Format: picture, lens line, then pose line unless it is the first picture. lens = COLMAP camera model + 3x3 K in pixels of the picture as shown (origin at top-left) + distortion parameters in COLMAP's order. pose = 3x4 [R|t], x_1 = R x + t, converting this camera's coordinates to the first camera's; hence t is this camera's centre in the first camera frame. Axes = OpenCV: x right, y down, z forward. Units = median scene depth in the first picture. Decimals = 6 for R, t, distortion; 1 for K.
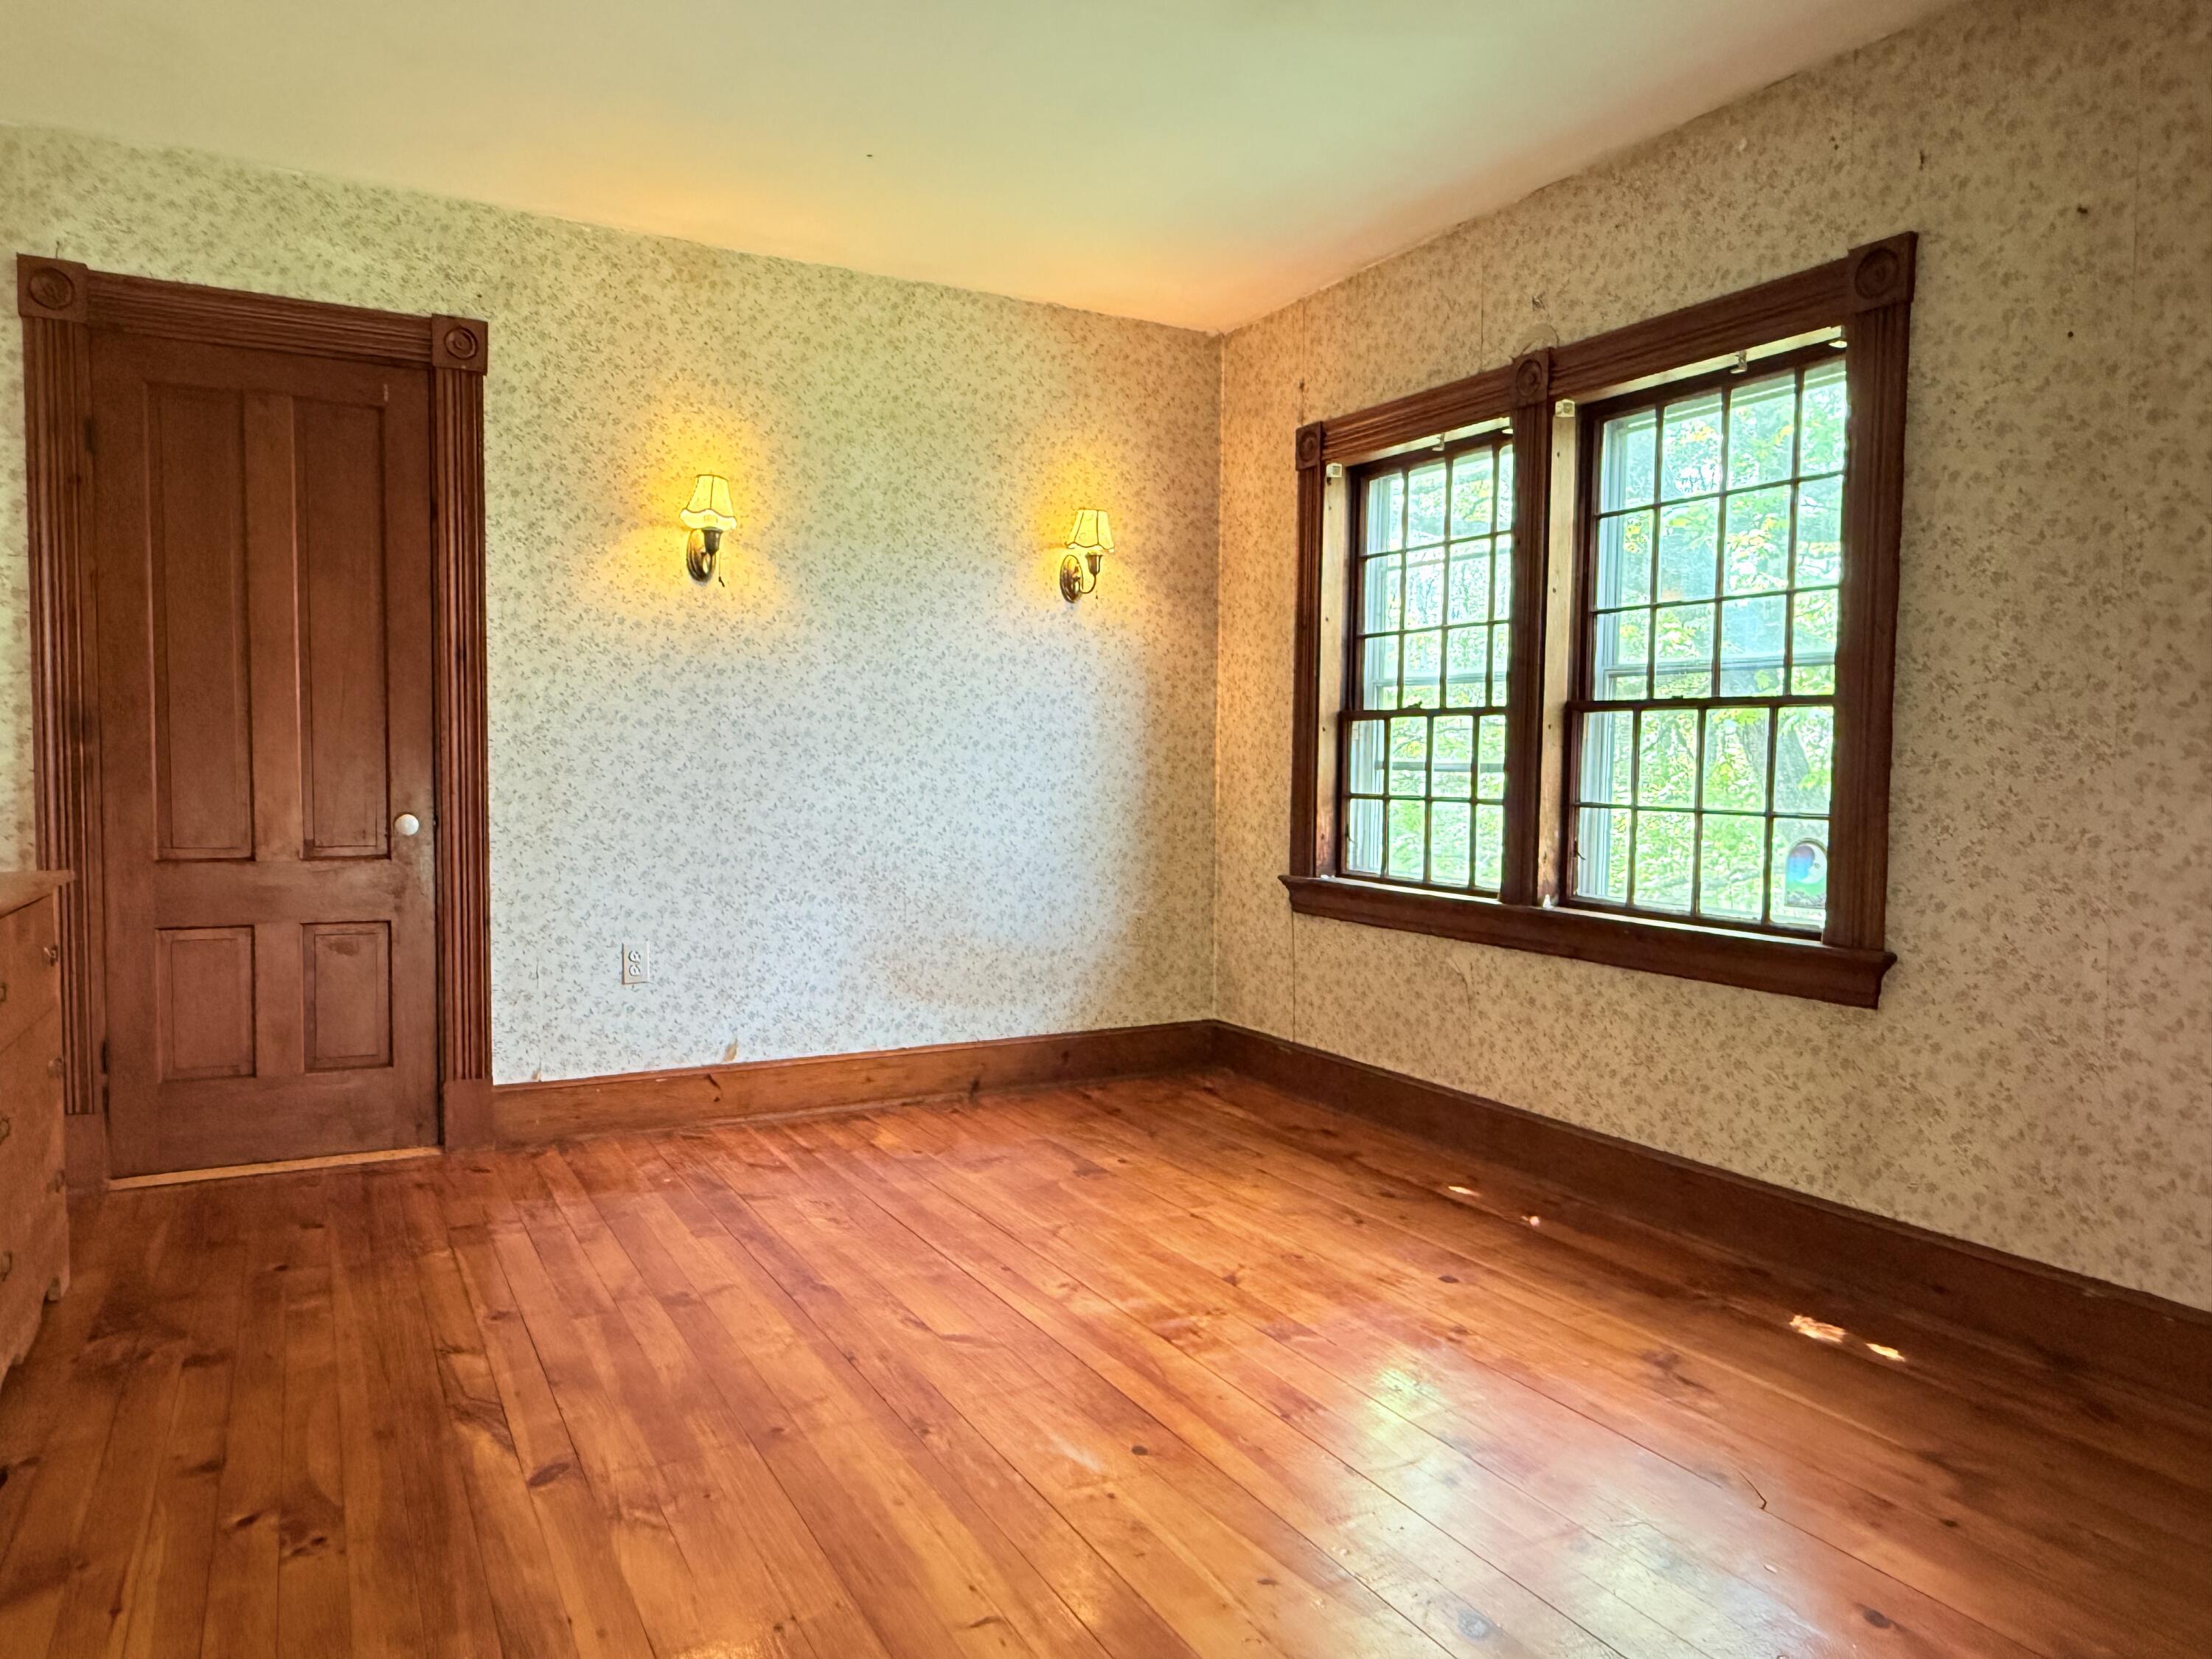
lens RADIAL K [[1493.0, 0, 1106.3], [0, 1493.0, 850.8], [0, 0, 1]] dist [-0.008495, 0.000587]
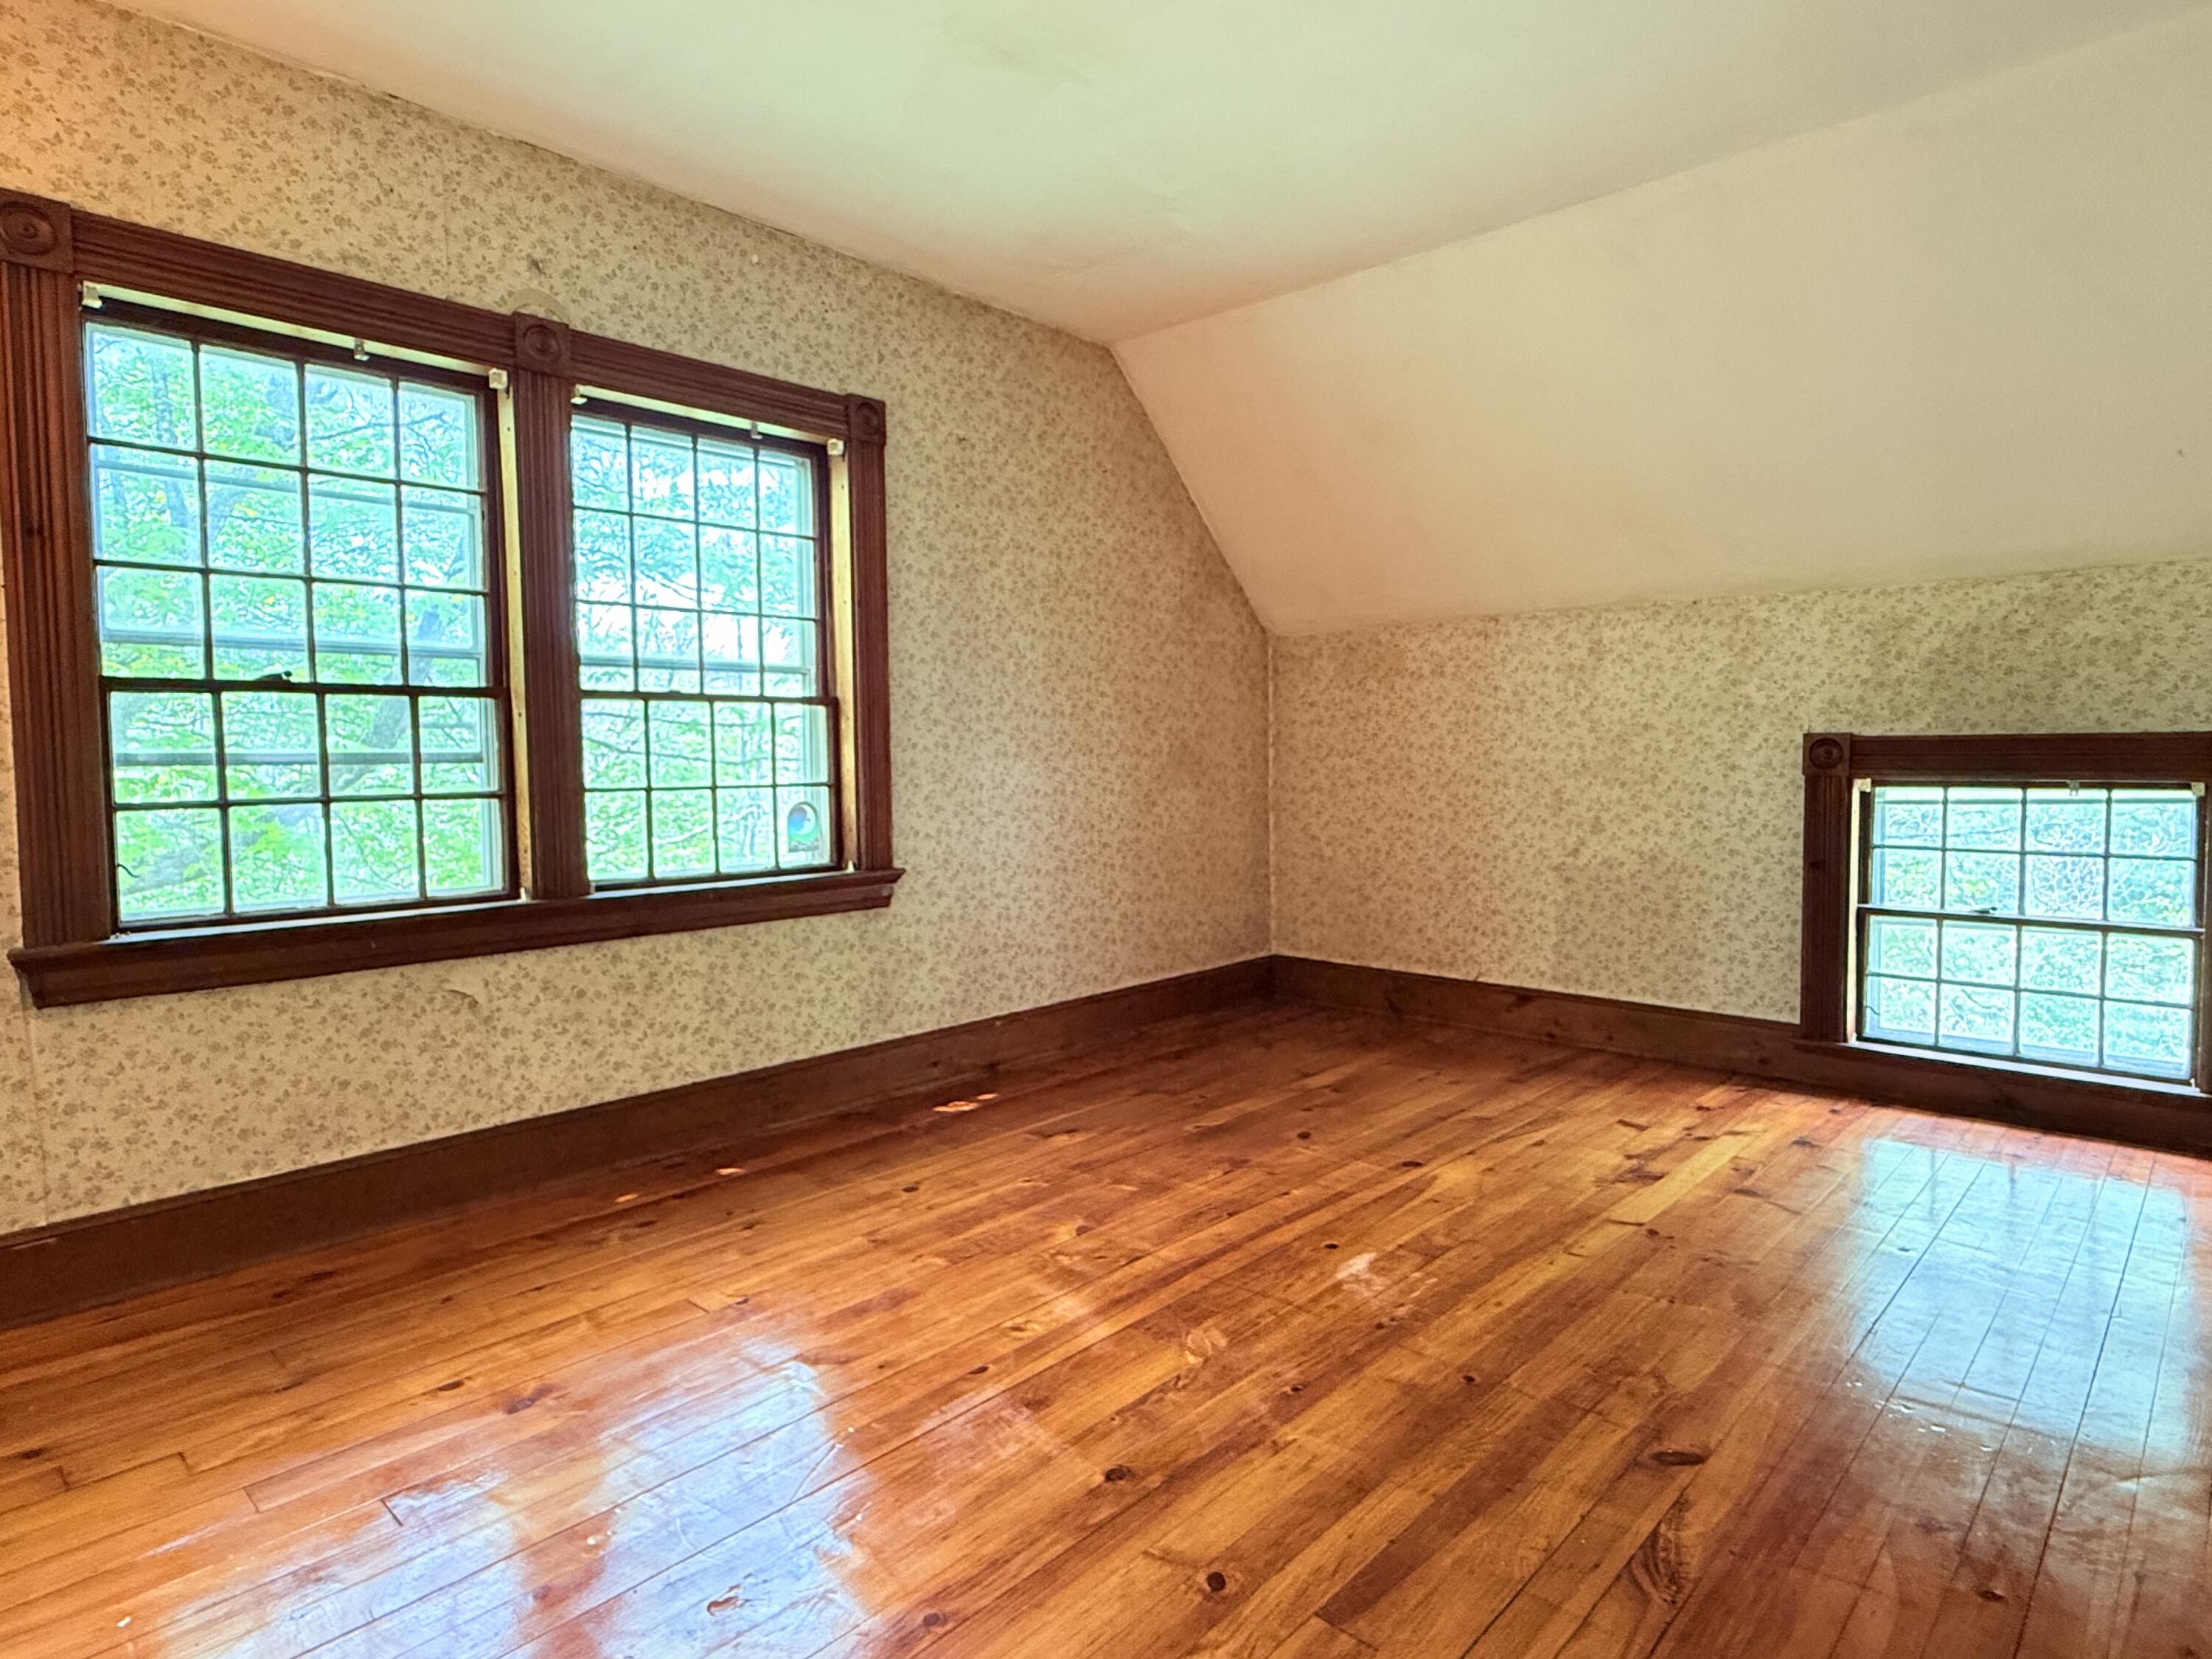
lens RADIAL K [[1254.1, 0, 1105.9], [0, 1254.1, 813.4], [0, 0, 1]] dist [-0.003858, -0.000948]
pose [[-0.328734, -0.060022, 0.942513, -0.668314], [0.061165, 0.994530, 0.084669, -0.073311], [-0.942440, 0.085483, -0.323265, 1.049474]]
